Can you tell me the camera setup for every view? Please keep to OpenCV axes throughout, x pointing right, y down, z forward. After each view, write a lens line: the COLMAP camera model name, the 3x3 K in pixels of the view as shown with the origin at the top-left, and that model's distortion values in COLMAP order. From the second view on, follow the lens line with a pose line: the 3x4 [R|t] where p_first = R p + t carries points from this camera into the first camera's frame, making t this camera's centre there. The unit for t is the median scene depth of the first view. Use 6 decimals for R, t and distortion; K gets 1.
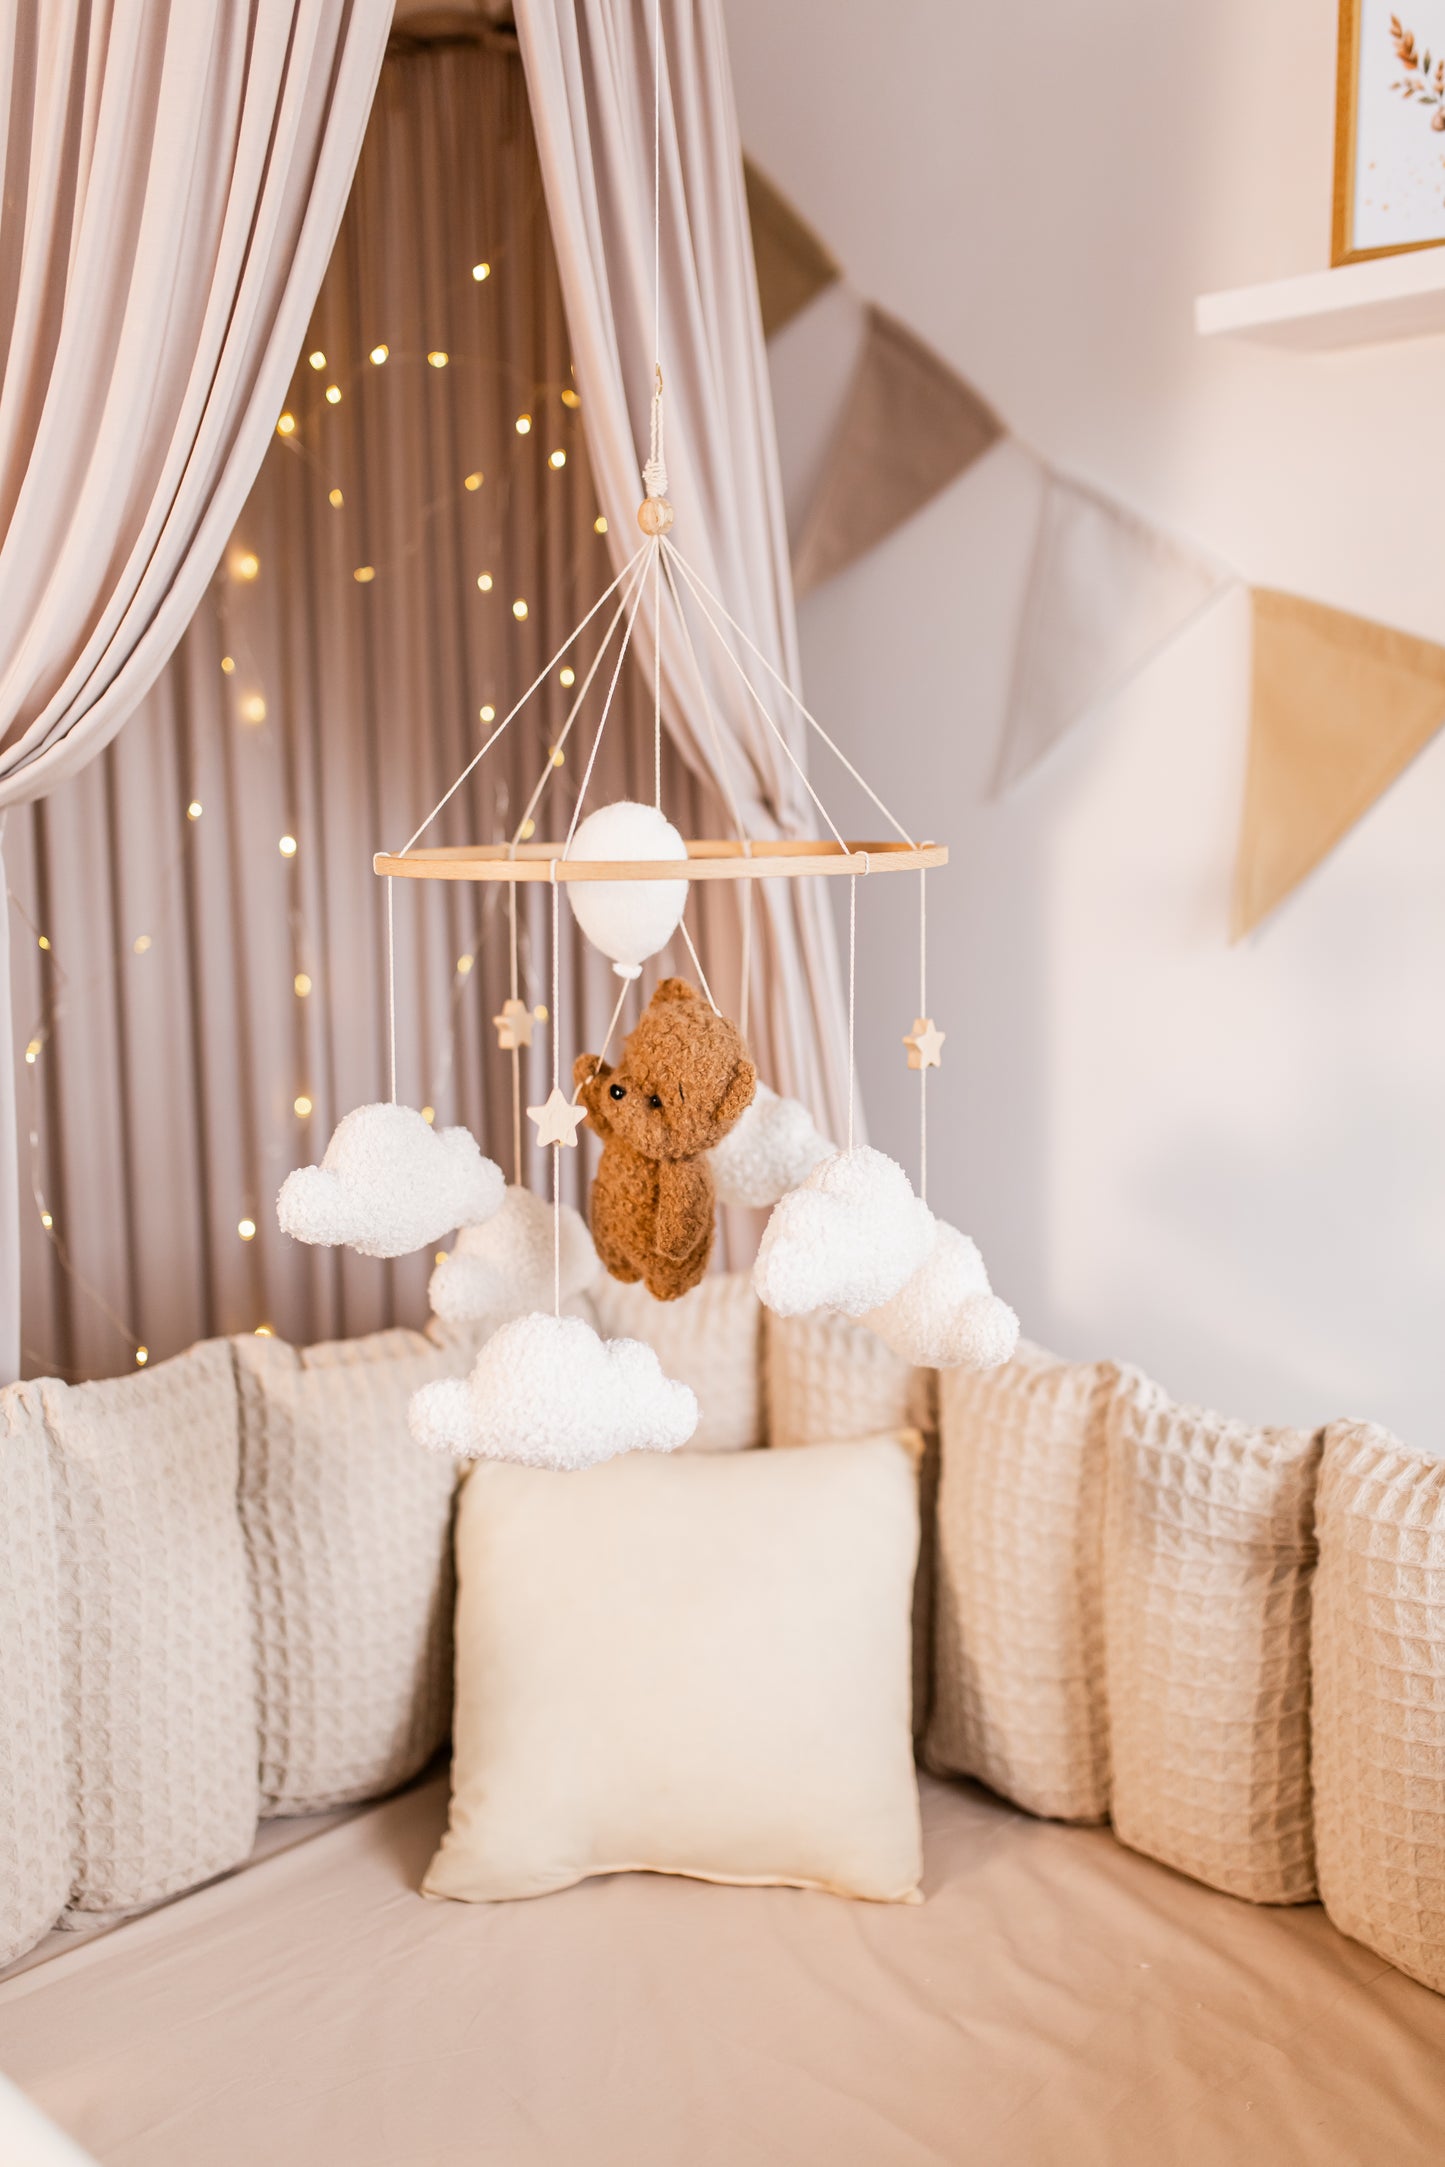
lens RADIAL K [[2691.1, 0, 690.0], [0, 2691.1, 1087.0], [0, 0, 1]] dist [0.000277, 0.064454]
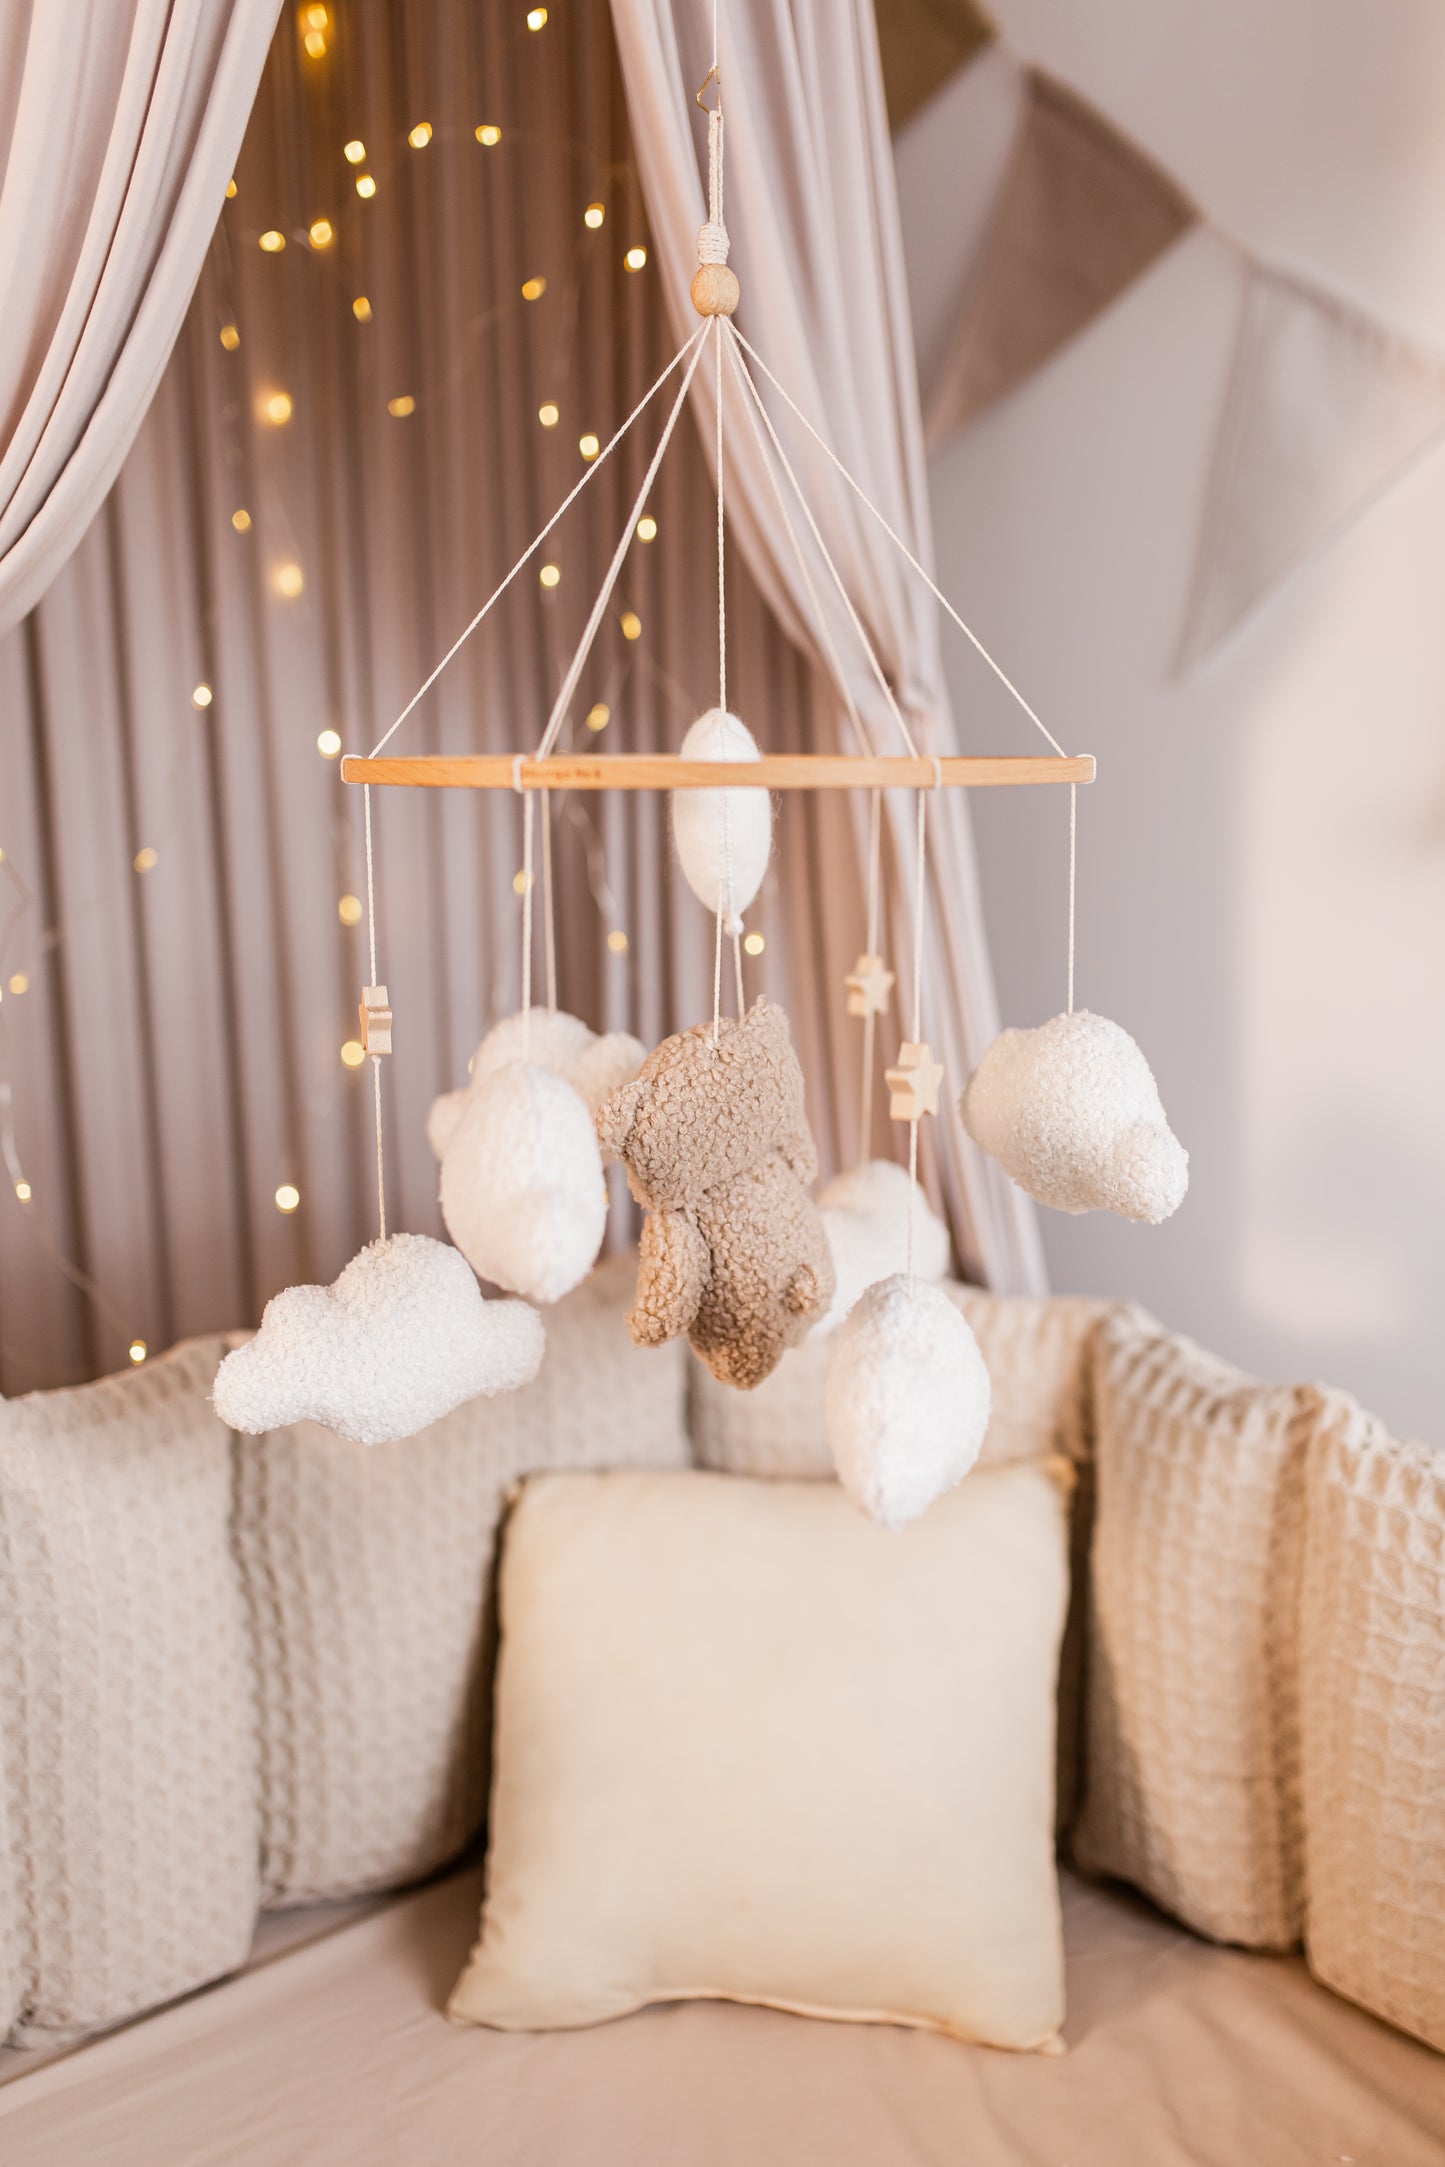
lens RADIAL K [[2608.1, 0, 650.7], [0, 2608.1, 1149.9], [0, 0, 1]] dist [-0.006781, 0.049422]
pose [[0.995465, 0.007502, -0.094830, 0.035466], [-0.003028, 0.998879, 0.047237, -0.001922], [0.095078, -0.046736, 0.994372, 0.228232]]
